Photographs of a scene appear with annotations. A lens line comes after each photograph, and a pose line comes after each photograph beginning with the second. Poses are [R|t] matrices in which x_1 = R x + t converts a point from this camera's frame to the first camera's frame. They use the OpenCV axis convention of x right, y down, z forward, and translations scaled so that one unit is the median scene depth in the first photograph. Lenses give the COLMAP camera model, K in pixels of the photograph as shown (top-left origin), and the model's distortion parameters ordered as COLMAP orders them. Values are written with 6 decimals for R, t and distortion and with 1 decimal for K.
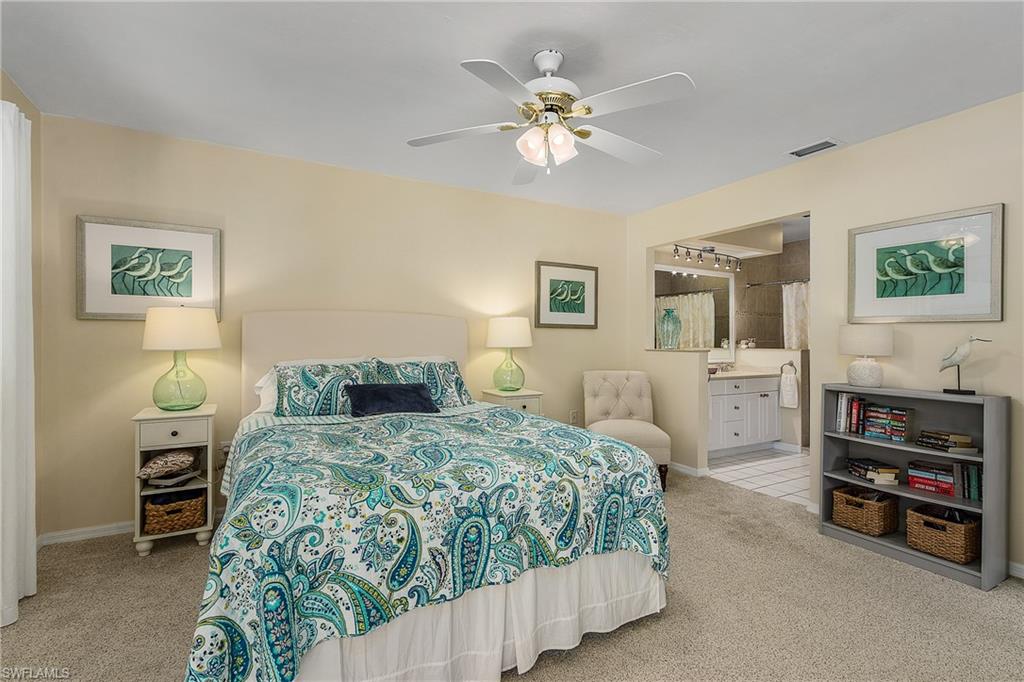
lens RADIAL K [[460.4, 0, 500.4], [0, 460.4, 341.9], [0, 0, 1]] dist [0.001086, 0.000127]
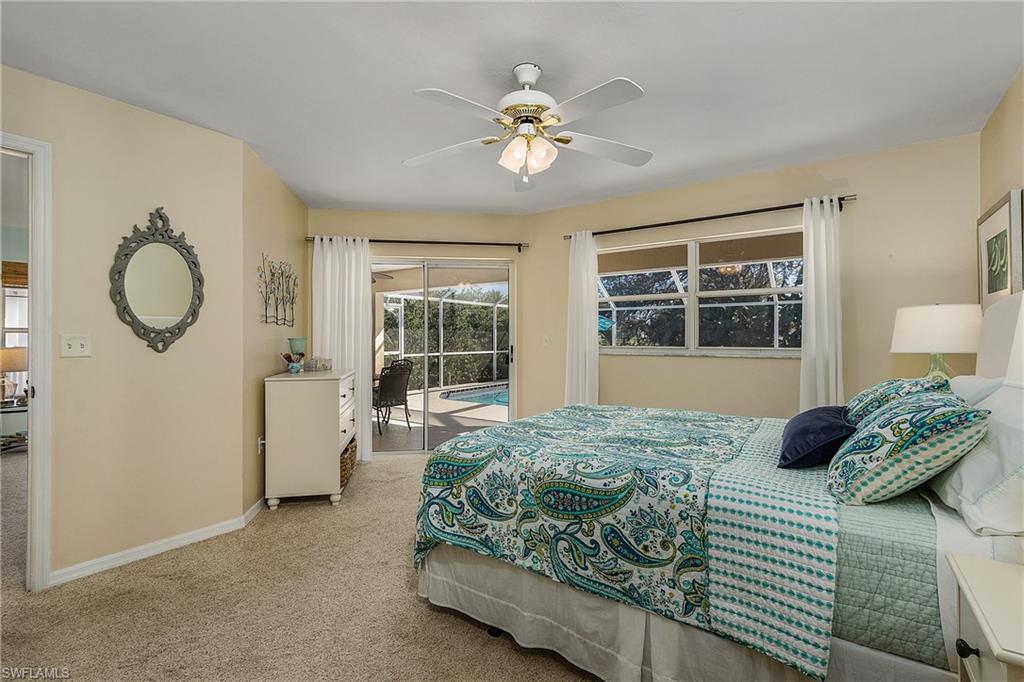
lens RADIAL K [[467.2, 0, 510.1], [0, 467.2, 332.9], [0, 0, 1]] dist [0.001522, 0.000070]
pose [[-0.896087, -0.009240, -0.443783, 0.690397], [-0.009232, 0.999955, -0.002180, -0.021469], [0.443783, 0.002144, -0.896132, 2.214620]]
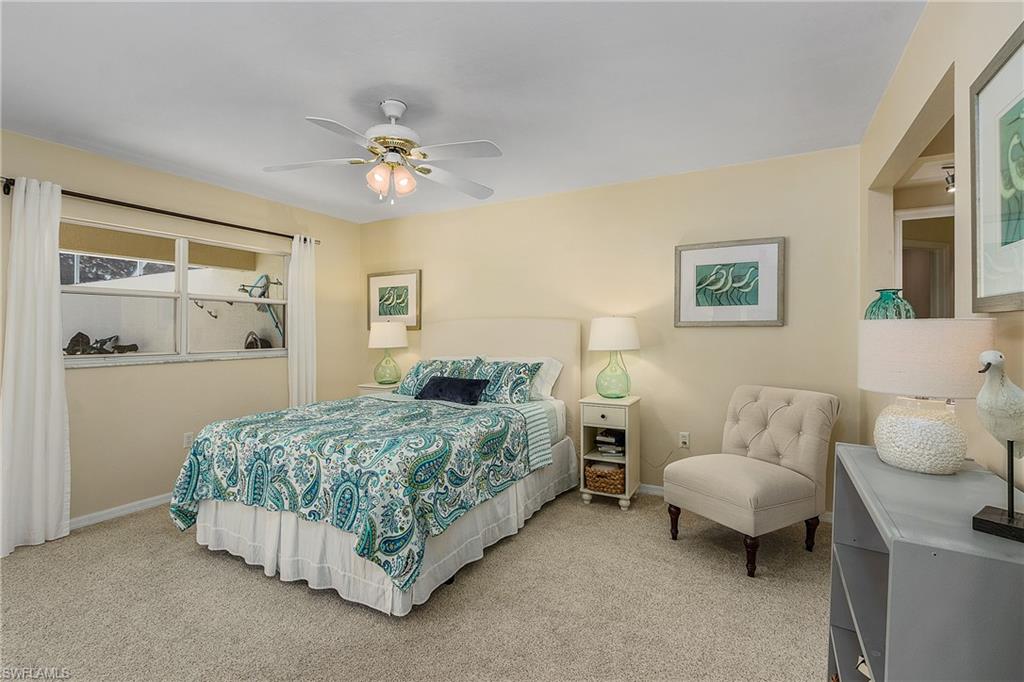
lens RADIAL K [[467.2, 0, 510.1], [0, 467.2, 332.9], [0, 0, 1]] dist [0.001522, 0.000070]
pose [[0.545039, -0.008518, -0.838368, 1.438392], [0.001557, 0.999957, -0.009147, -0.031650], [0.838409, 0.003680, 0.545028, 0.693141]]
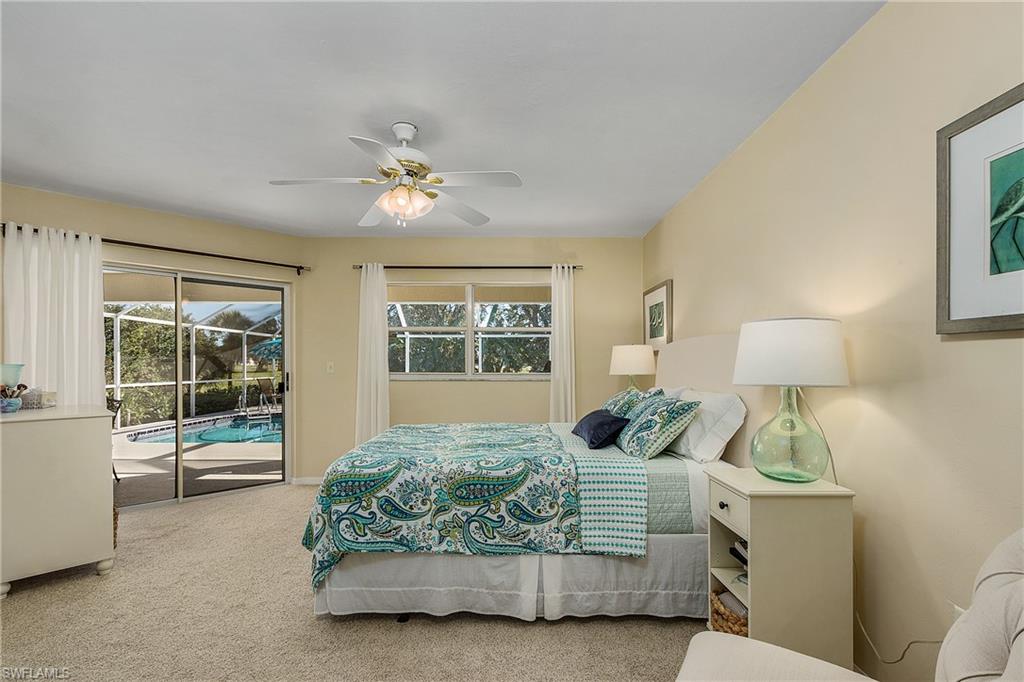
lens RADIAL K [[477.6, 0, 505.0], [0, 477.6, 365.3], [0, 0, 1]] dist [0.000650, 0.000361]
pose [[-0.471125, -0.007057, -0.882038, 1.216719], [-0.013907, 0.999903, -0.000572, -0.012066], [0.881957, 0.011997, -0.471177, 2.070472]]
